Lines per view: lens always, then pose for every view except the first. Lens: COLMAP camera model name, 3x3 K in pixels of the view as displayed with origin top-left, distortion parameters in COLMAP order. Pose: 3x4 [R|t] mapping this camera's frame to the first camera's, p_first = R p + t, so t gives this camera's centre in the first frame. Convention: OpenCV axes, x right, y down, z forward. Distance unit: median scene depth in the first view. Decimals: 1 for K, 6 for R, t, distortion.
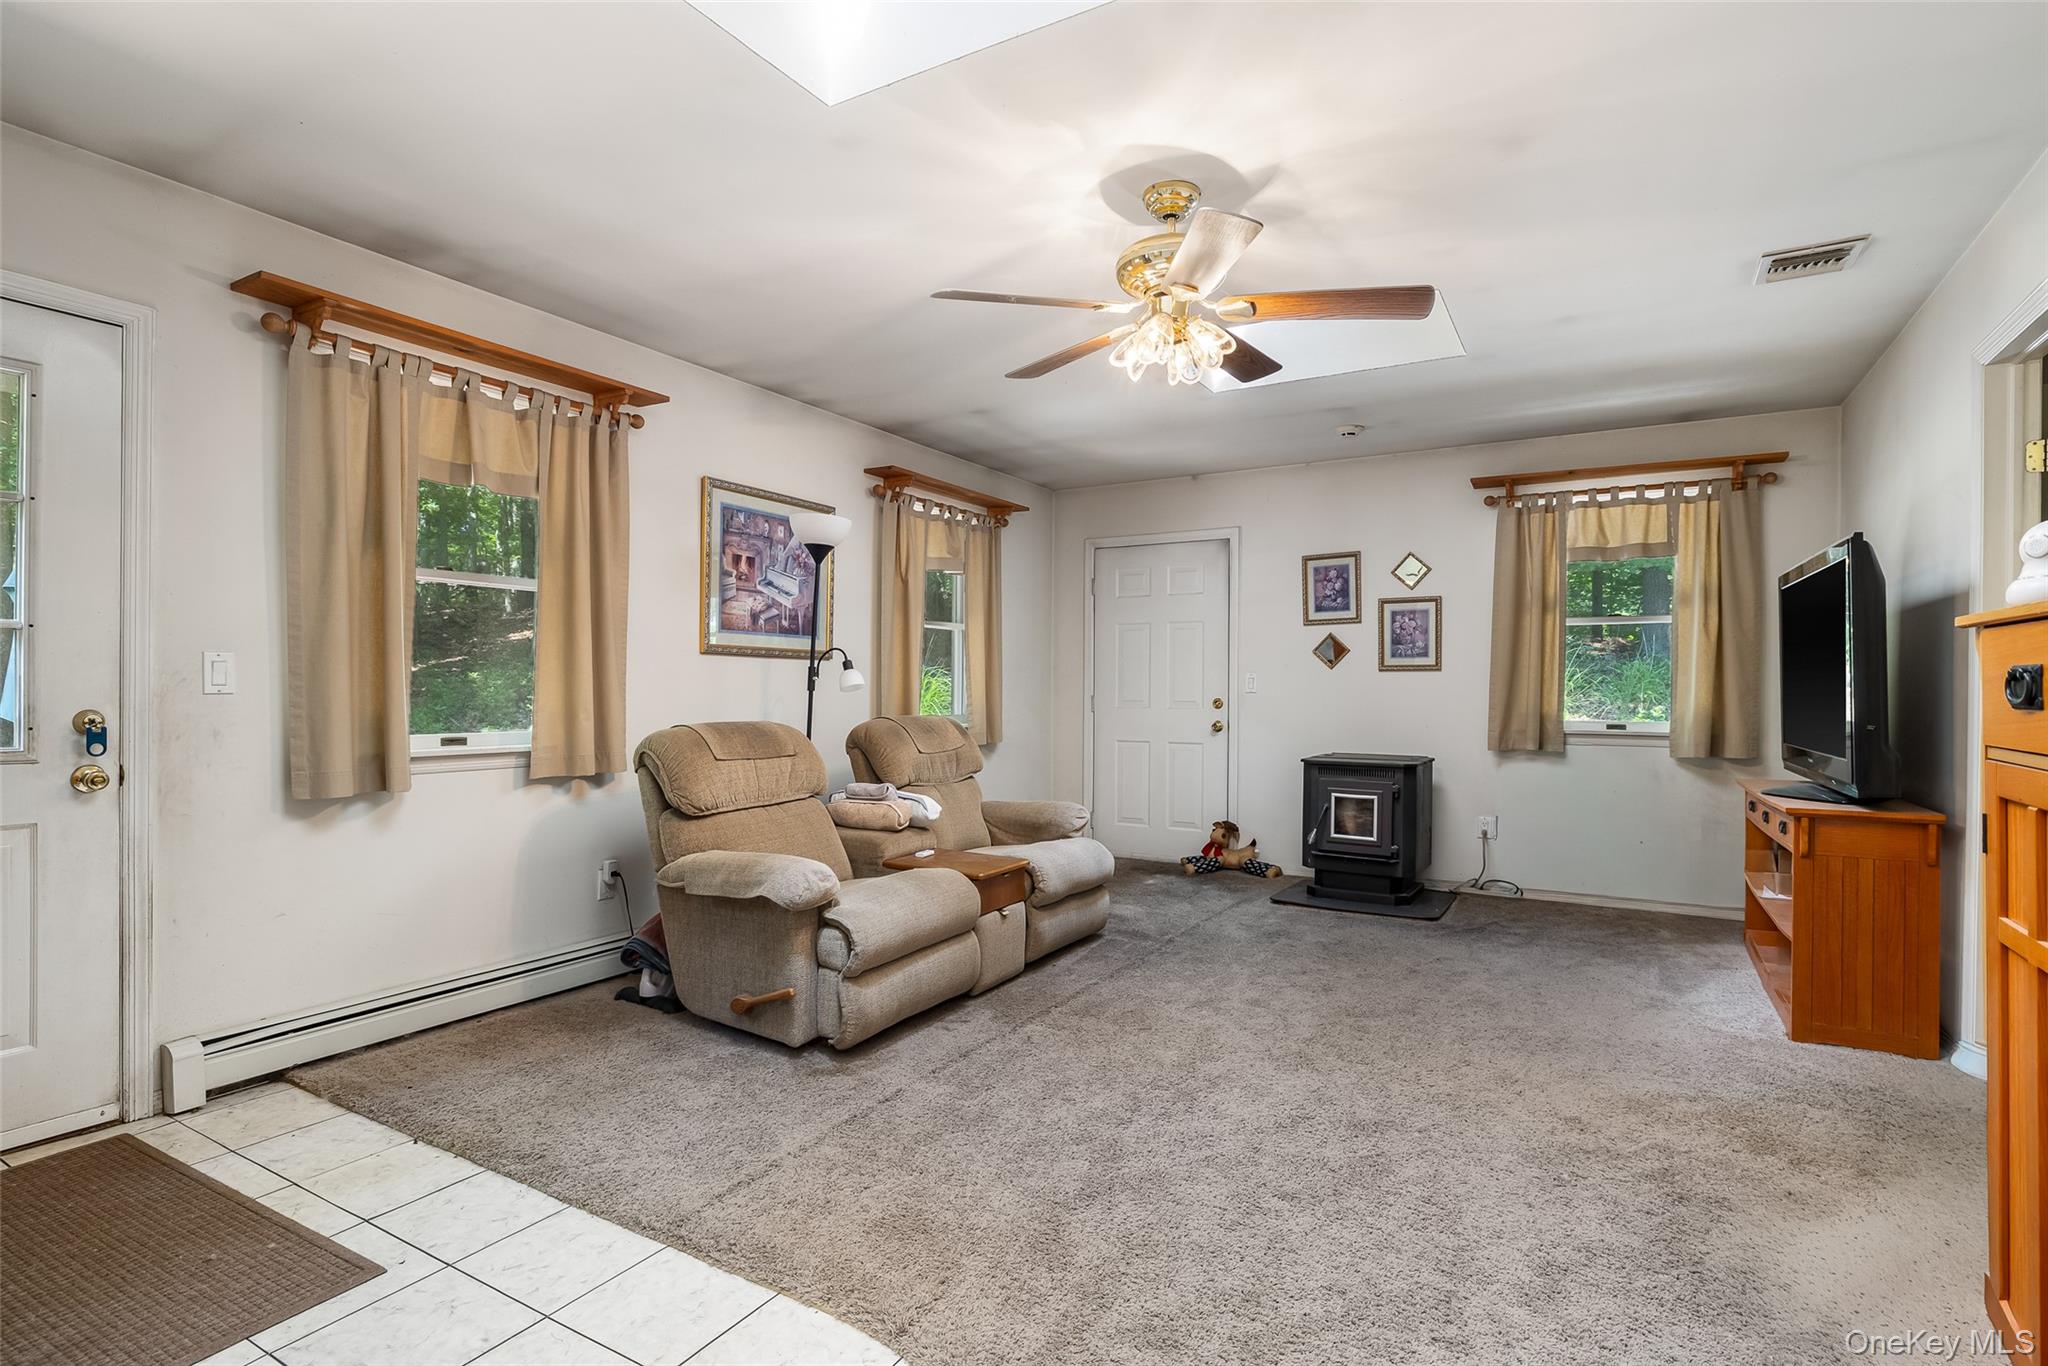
lens RADIAL K [[995.1, 0, 1028.3], [0, 995.1, 688.9], [0, 0, 1]] dist [-0.000777, 0.000281]
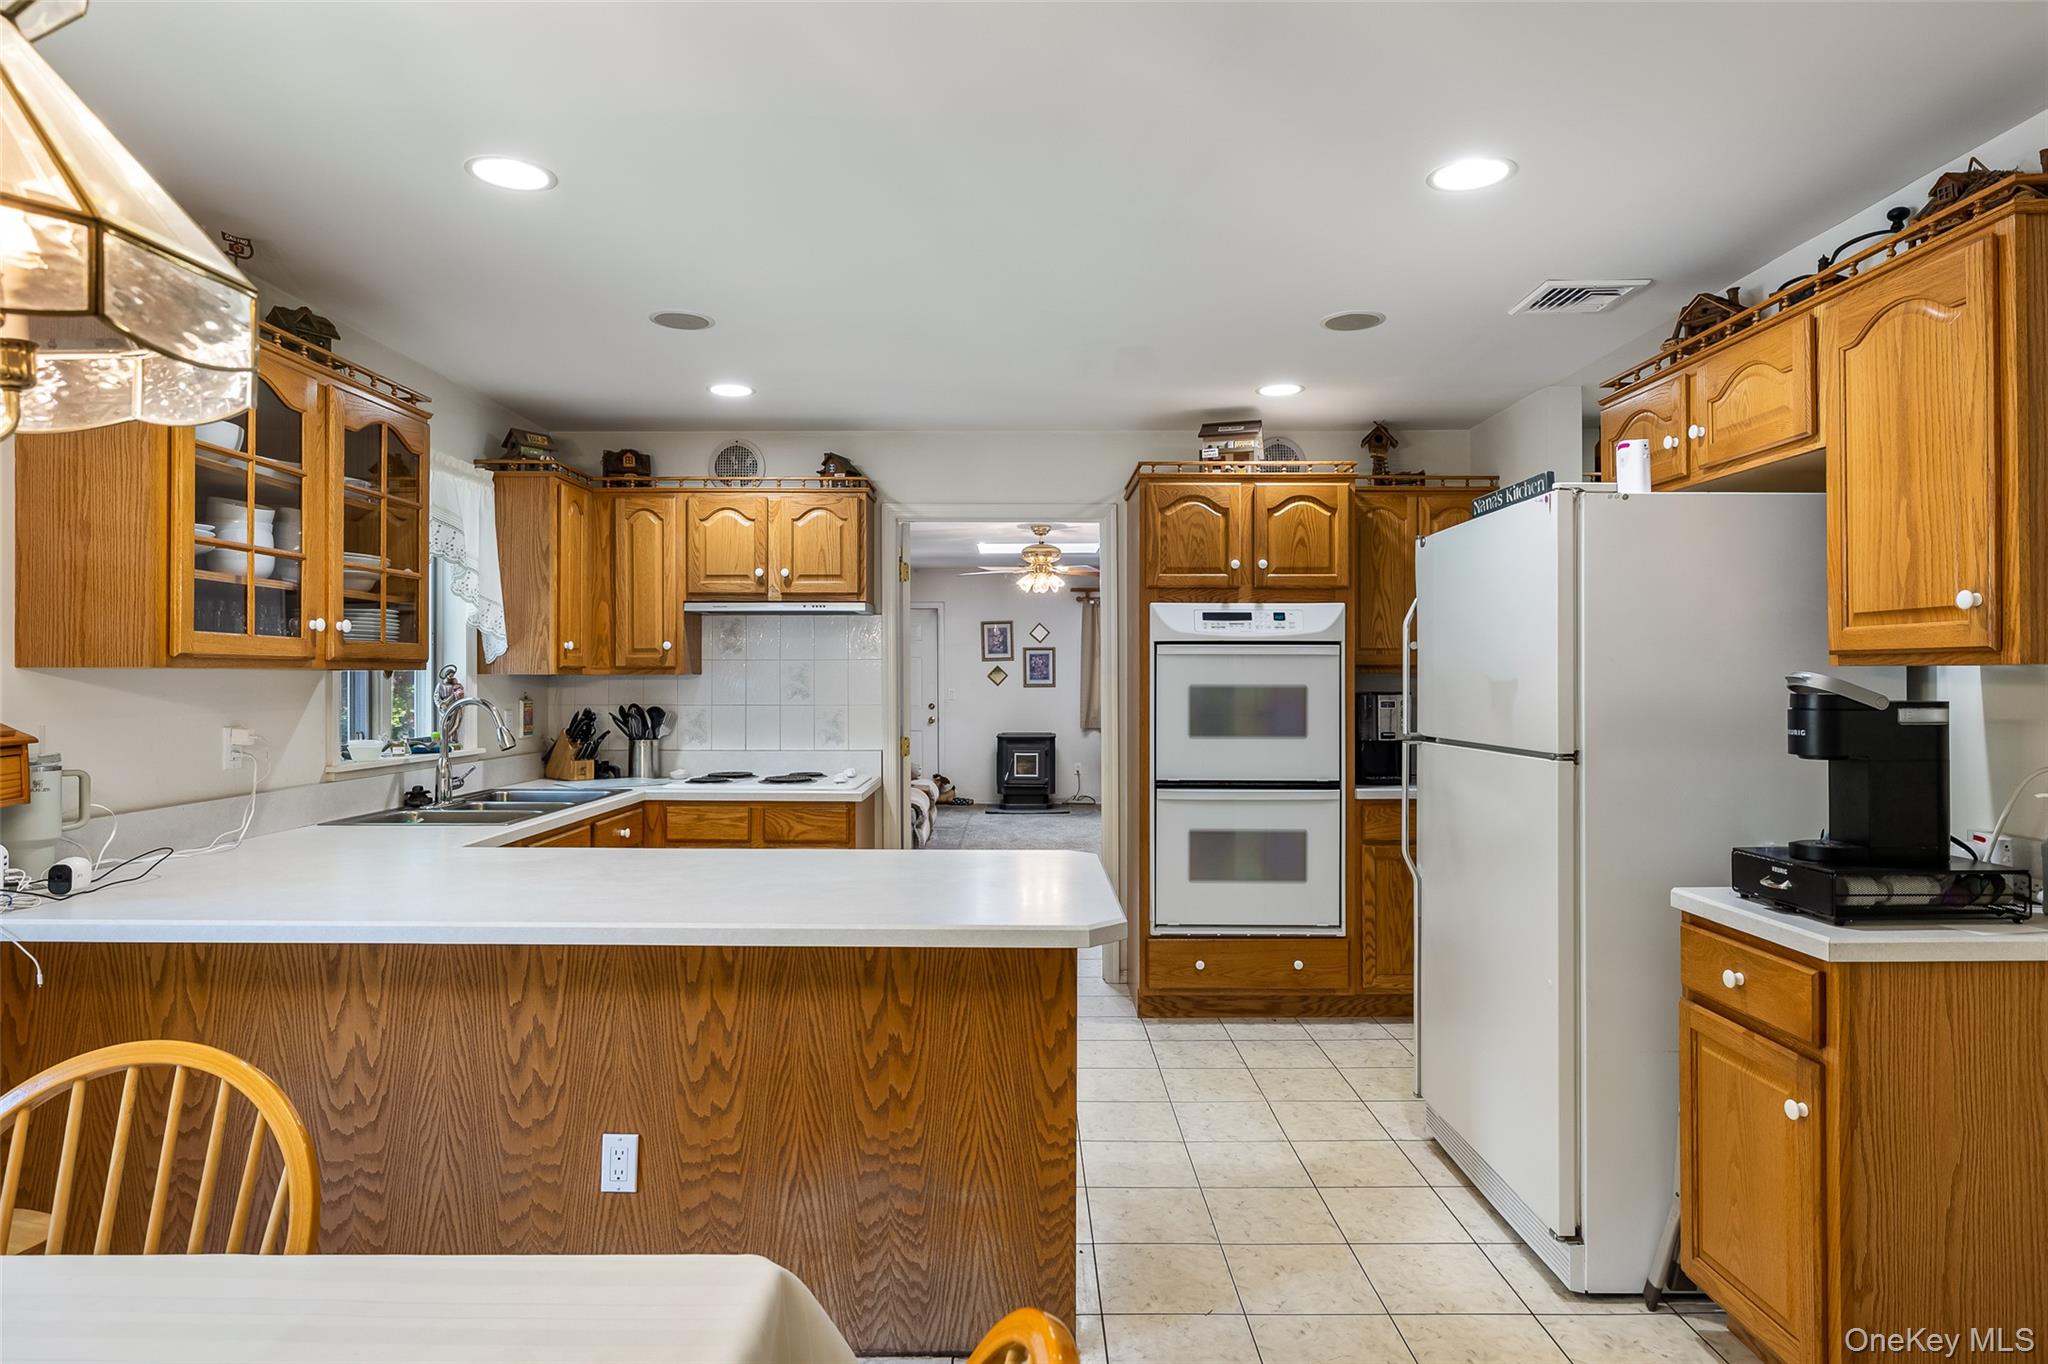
lens RADIAL K [[1144.7, 0, 1020.7], [0, 1144.7, 674.2], [0, 0, 1]] dist [-0.000576, -0.000707]
pose [[0.857722, -0.006357, 0.514074, -0.730914], [0.009783, 0.999944, -0.003956, -0.033074], [-0.514020, 0.008423, 0.857737, -0.797382]]
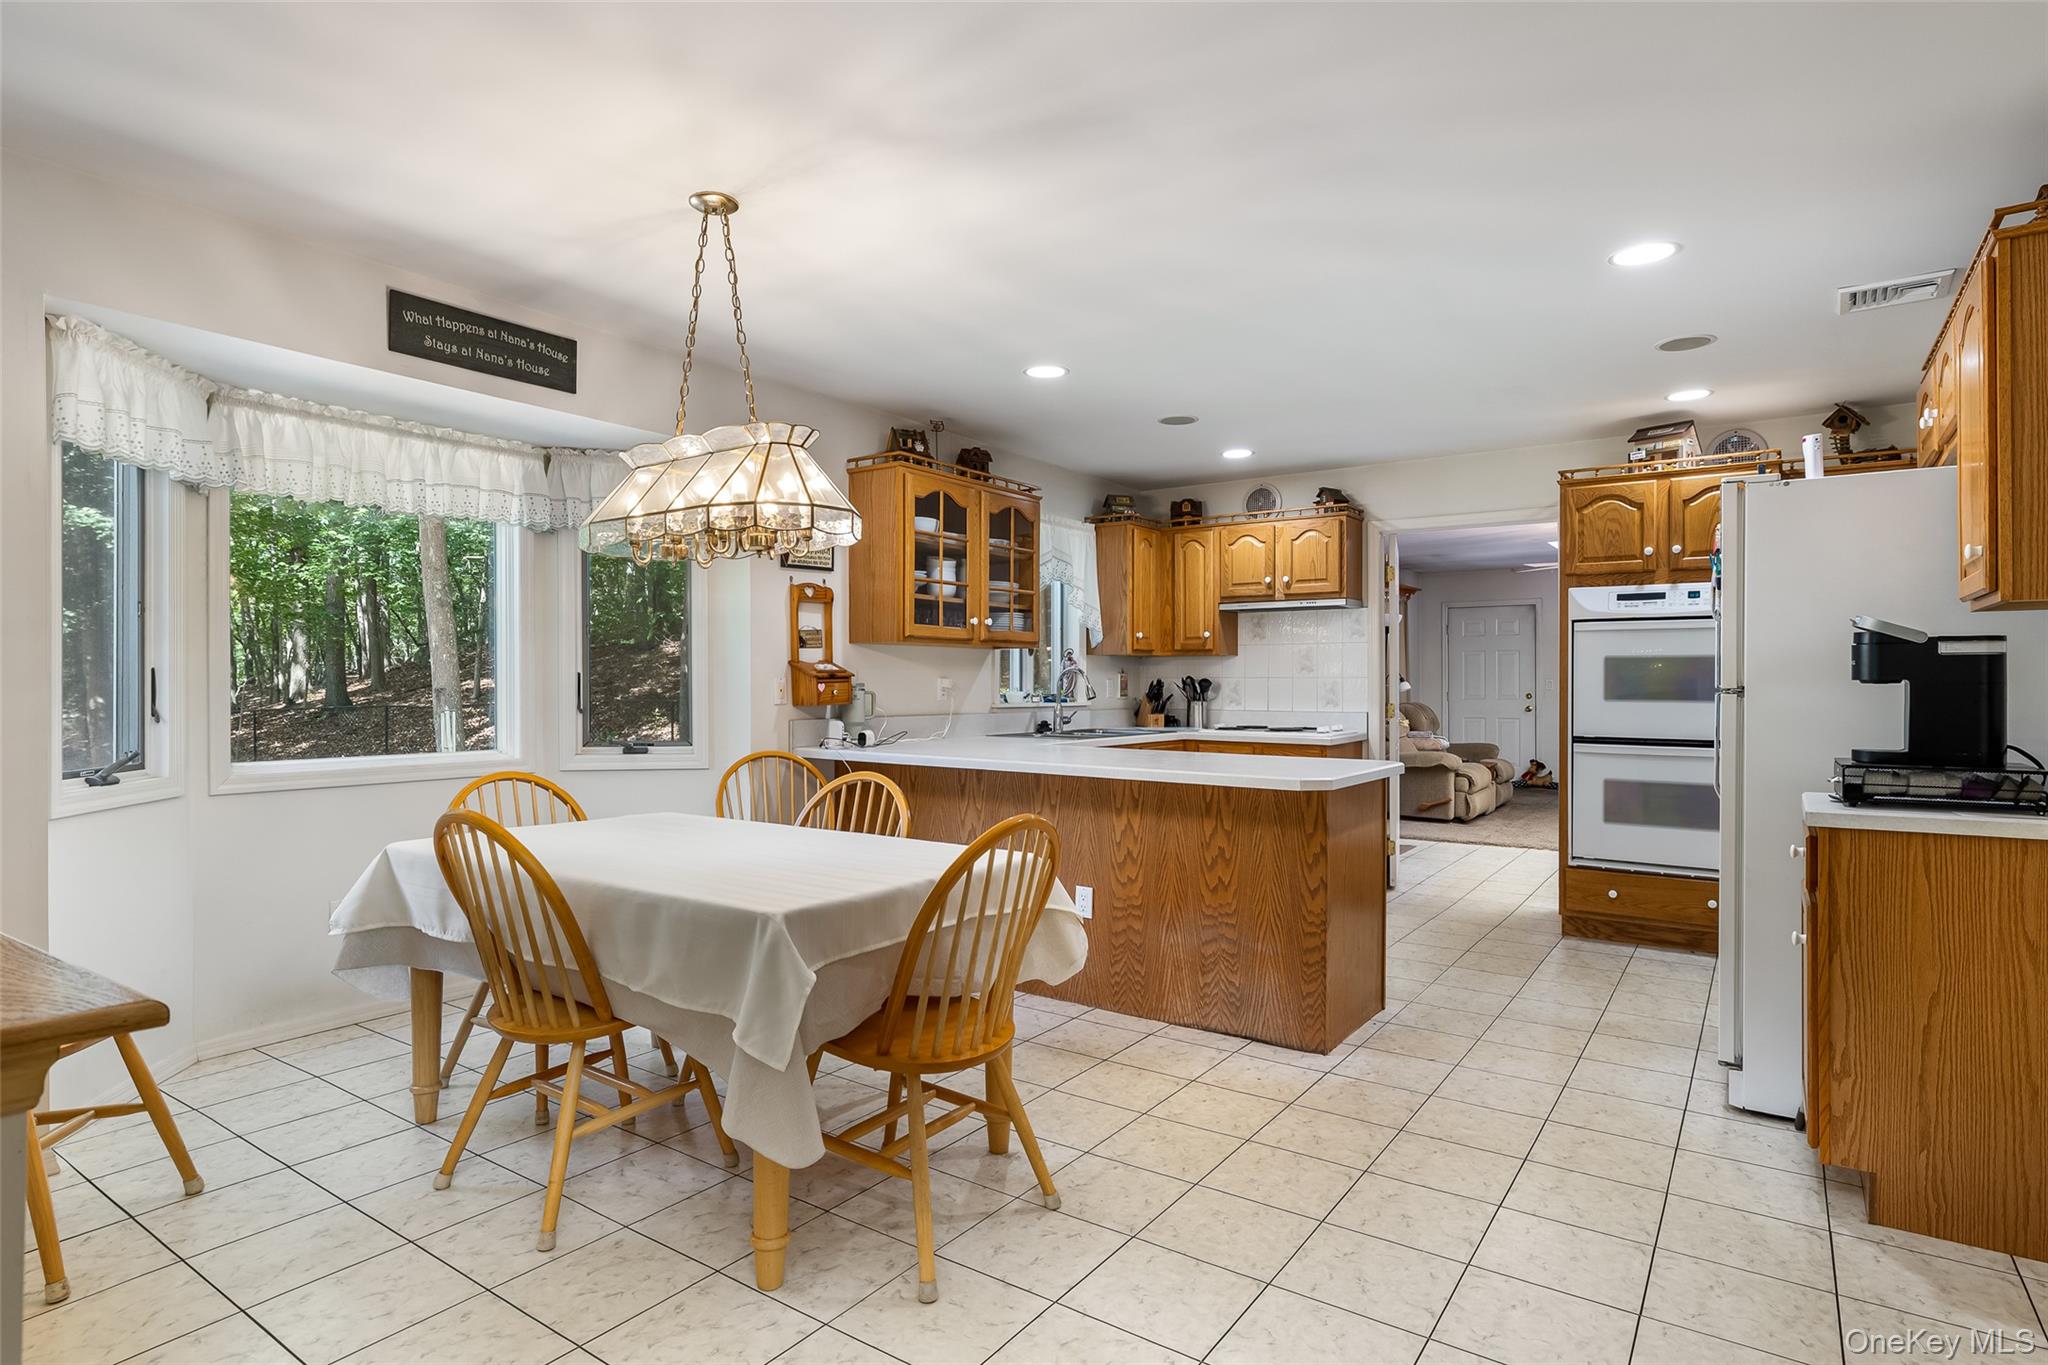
lens RADIAL K [[1072.0, 0, 1026.3], [0, 1072.0, 681.4], [0, 0, 1]] dist [0.001101, 0.000212]
pose [[0.997816, -0.006551, -0.065724, -0.637940], [0.006120, 0.999958, -0.006749, -0.004402], [0.065765, 0.006332, 0.997815, -1.077485]]
